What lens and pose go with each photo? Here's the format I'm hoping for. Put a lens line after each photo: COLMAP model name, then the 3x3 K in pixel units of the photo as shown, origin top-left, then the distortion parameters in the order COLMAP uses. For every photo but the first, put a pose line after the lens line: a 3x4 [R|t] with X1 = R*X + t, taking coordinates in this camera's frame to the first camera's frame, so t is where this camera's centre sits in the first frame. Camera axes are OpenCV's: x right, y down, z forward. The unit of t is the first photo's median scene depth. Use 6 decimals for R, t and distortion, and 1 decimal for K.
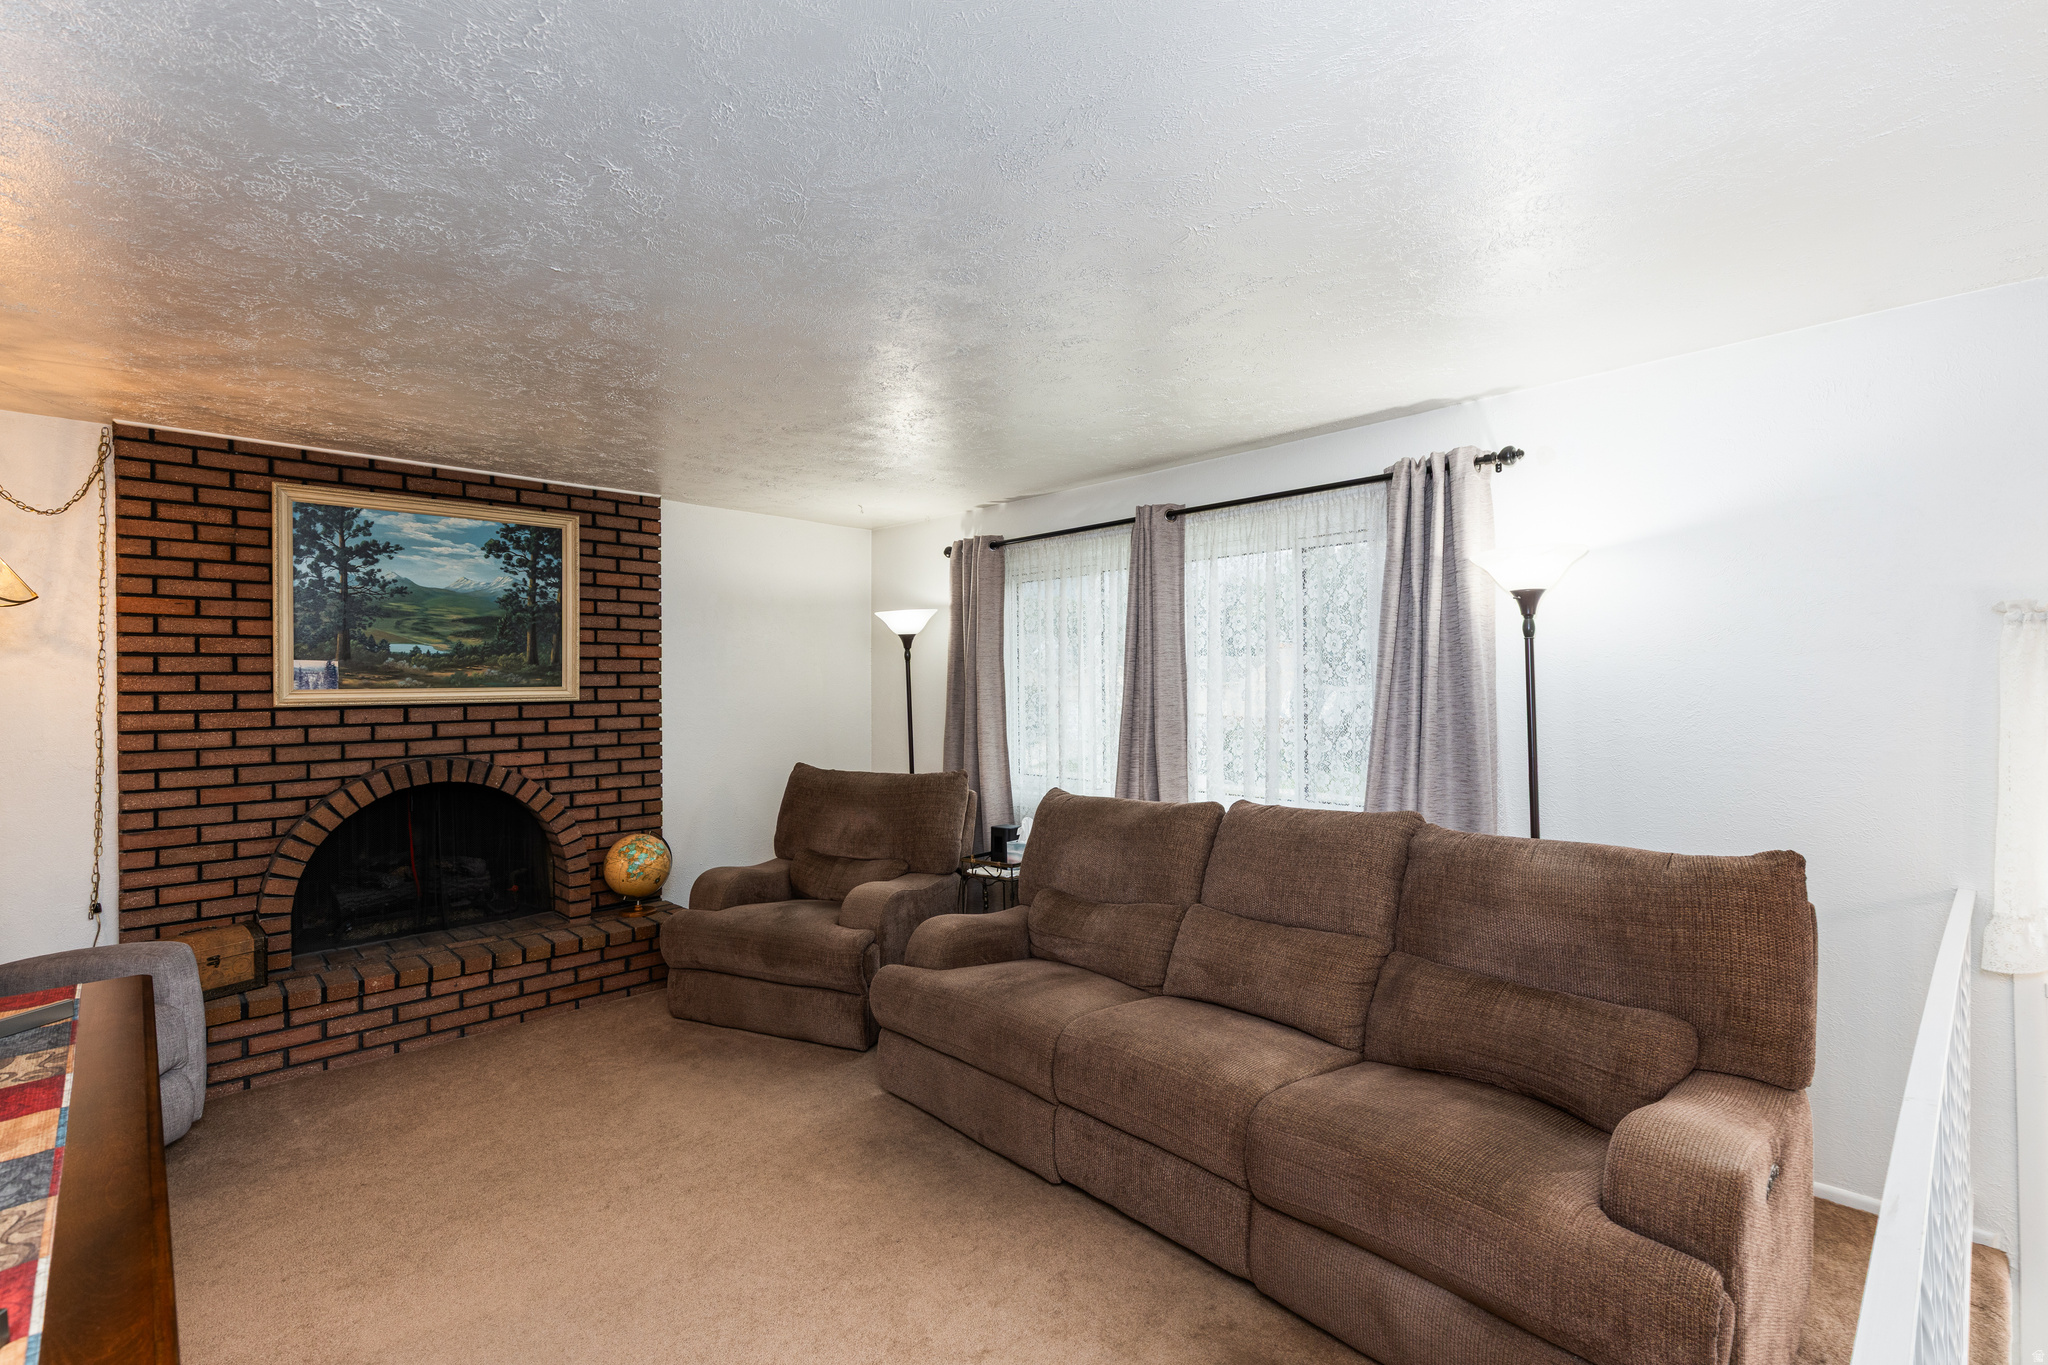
lens RADIAL K [[928.9, 0, 1025.8], [0, 928.9, 687.2], [0, 0, 1]] dist [0.008065, -0.001586]
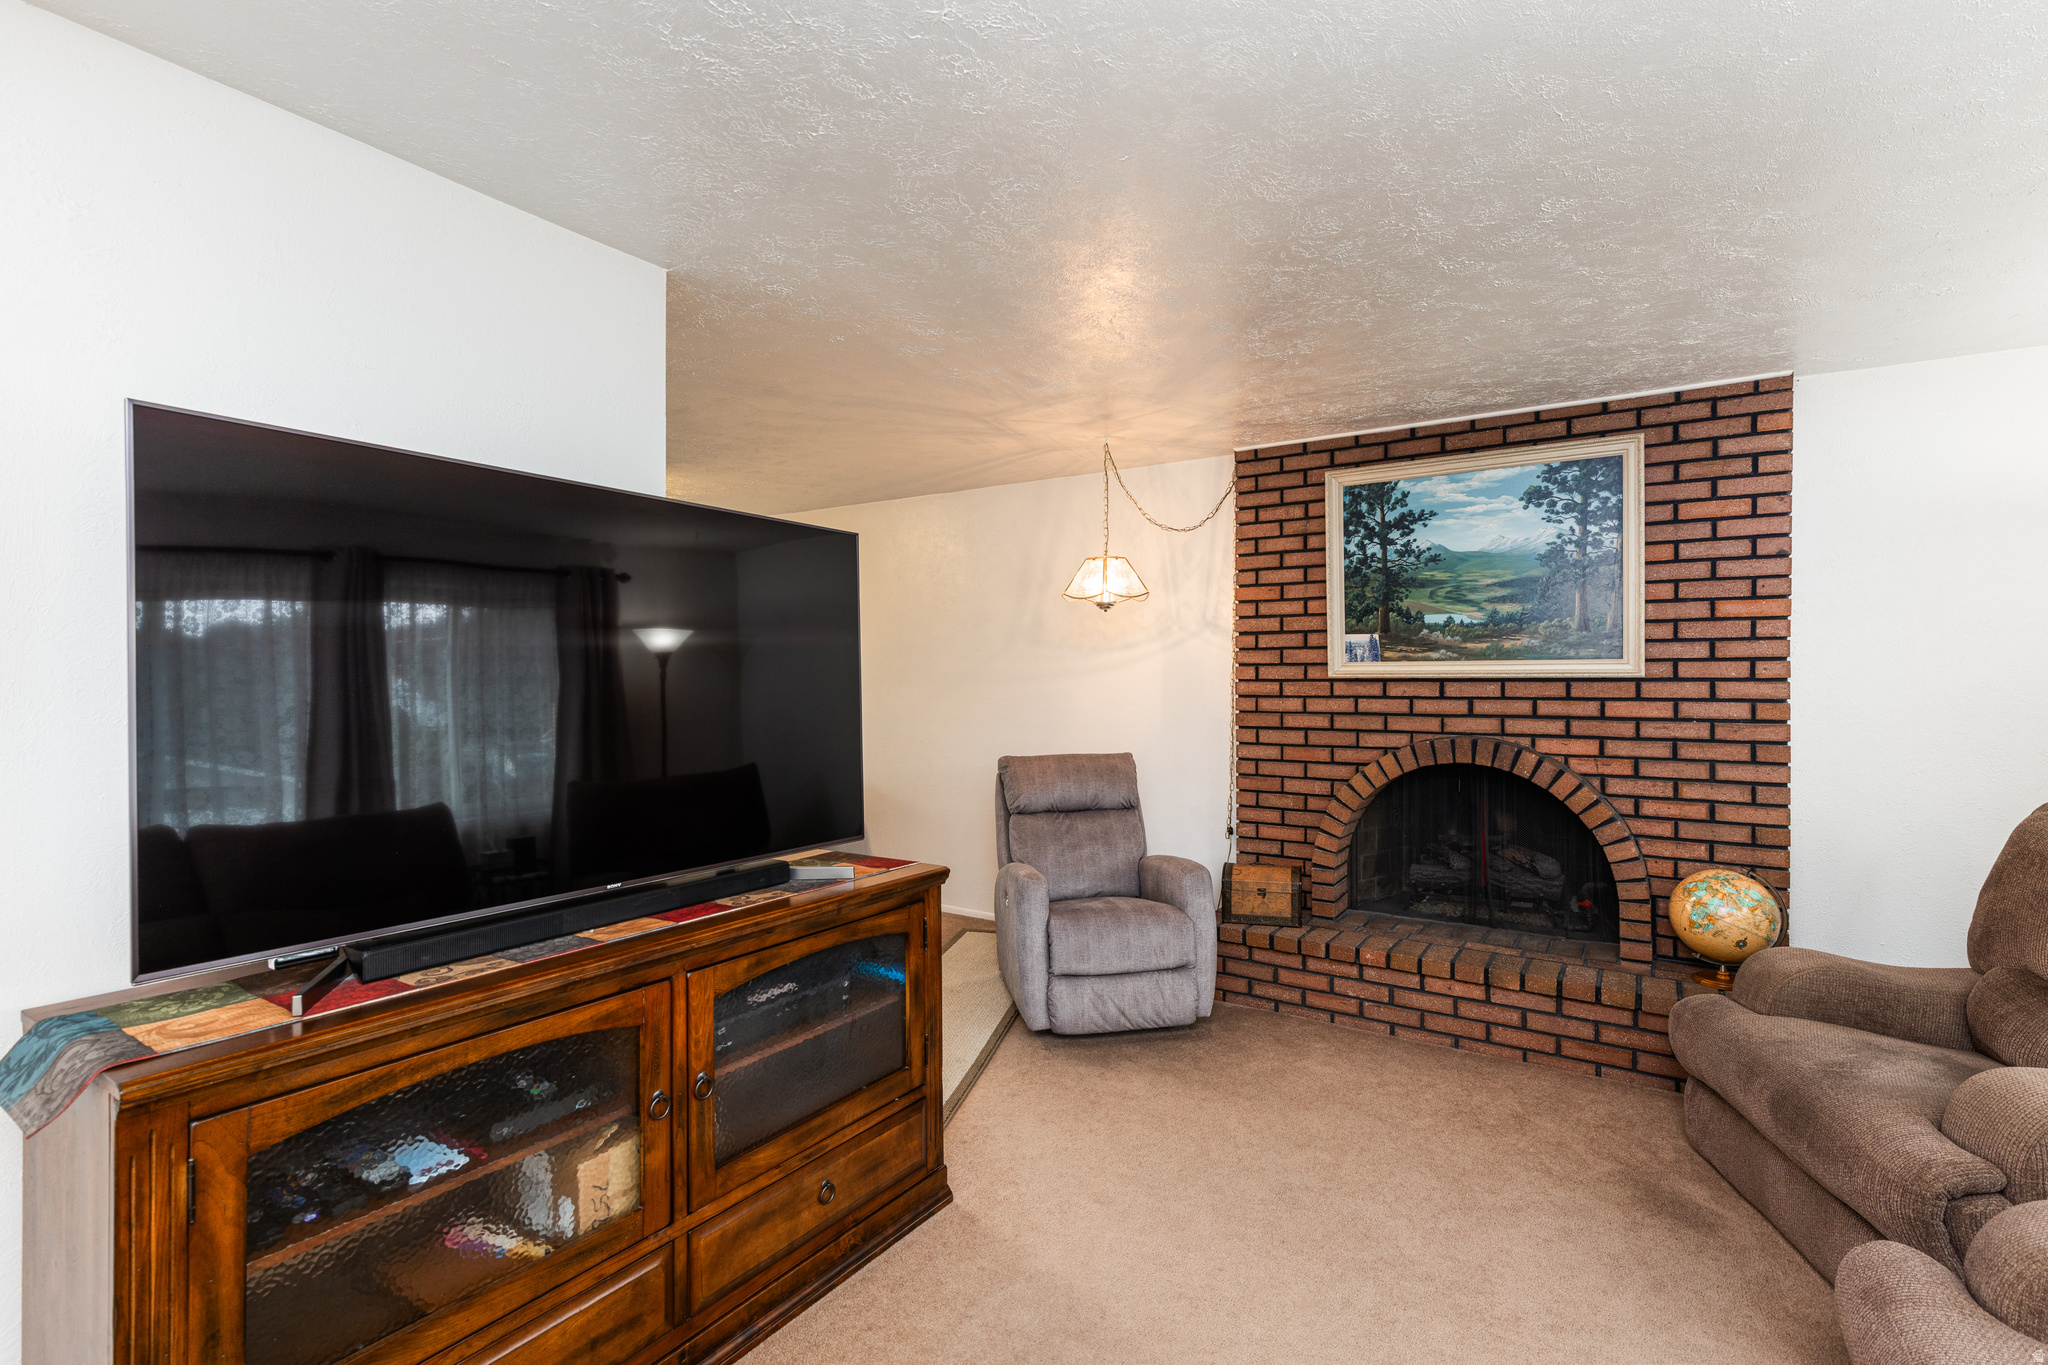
lens RADIAL K [[928.9, 0, 1025.2], [0, 928.9, 681.7], [0, 0, 1]] dist [0.008065, -0.001586]
pose [[0.218393, 0.015217, -0.975742, 0.162024], [-0.006059, 0.999880, 0.014237, 0.011049], [0.975842, 0.002803, 0.218459, 0.366385]]
